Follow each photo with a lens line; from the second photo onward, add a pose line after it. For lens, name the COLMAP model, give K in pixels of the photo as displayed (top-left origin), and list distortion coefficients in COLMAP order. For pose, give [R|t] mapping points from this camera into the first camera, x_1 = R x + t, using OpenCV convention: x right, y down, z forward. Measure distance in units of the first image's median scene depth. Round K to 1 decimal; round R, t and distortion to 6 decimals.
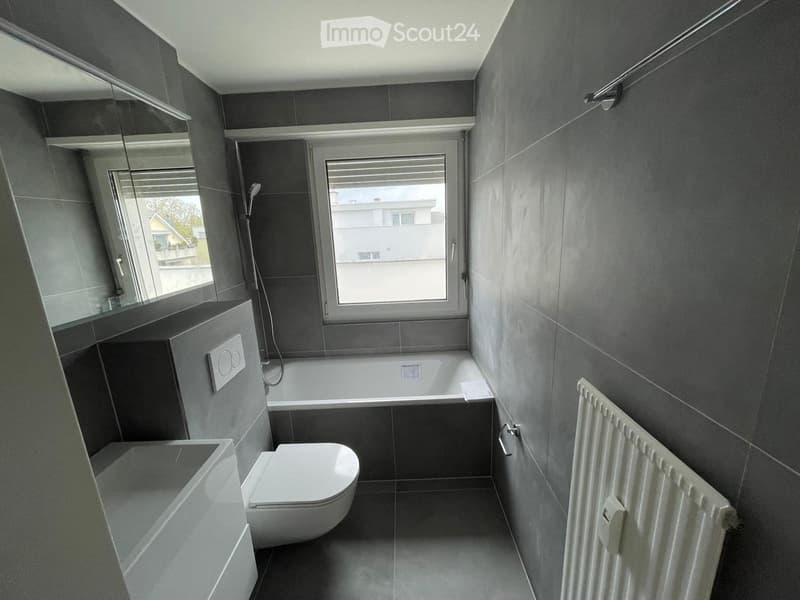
lens RADIAL K [[320.2, 0, 400.6], [0, 320.2, 300.0], [0, 0, 1]] dist [-0.007829, 0.000922]
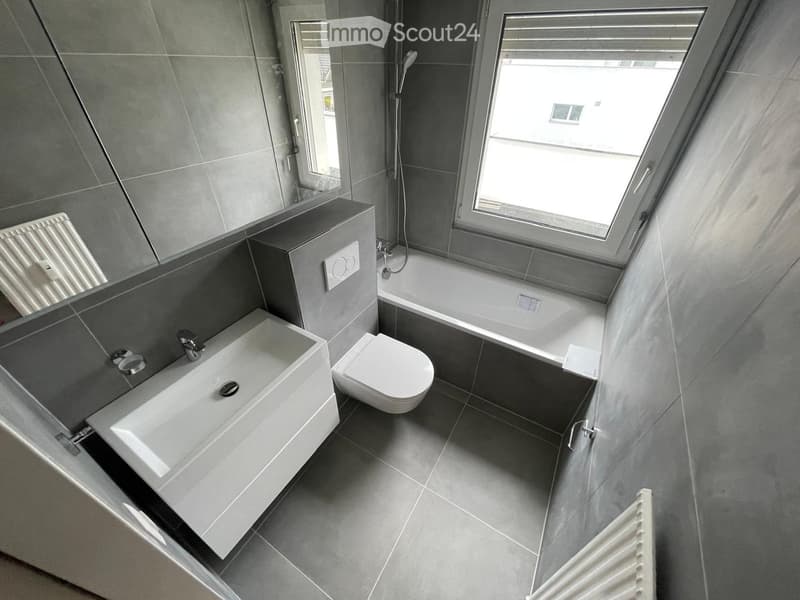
lens RADIAL K [[320.2, 0, 398.2], [0, 320.2, 300.9], [0, 0, 1]] dist [-0.007829, 0.000922]
pose [[0.857935, 0.353575, -0.372737, 0.063141], [-0.167116, 0.878114, 0.448317, -0.154828], [0.485819, -0.322336, 0.812453, 0.082758]]
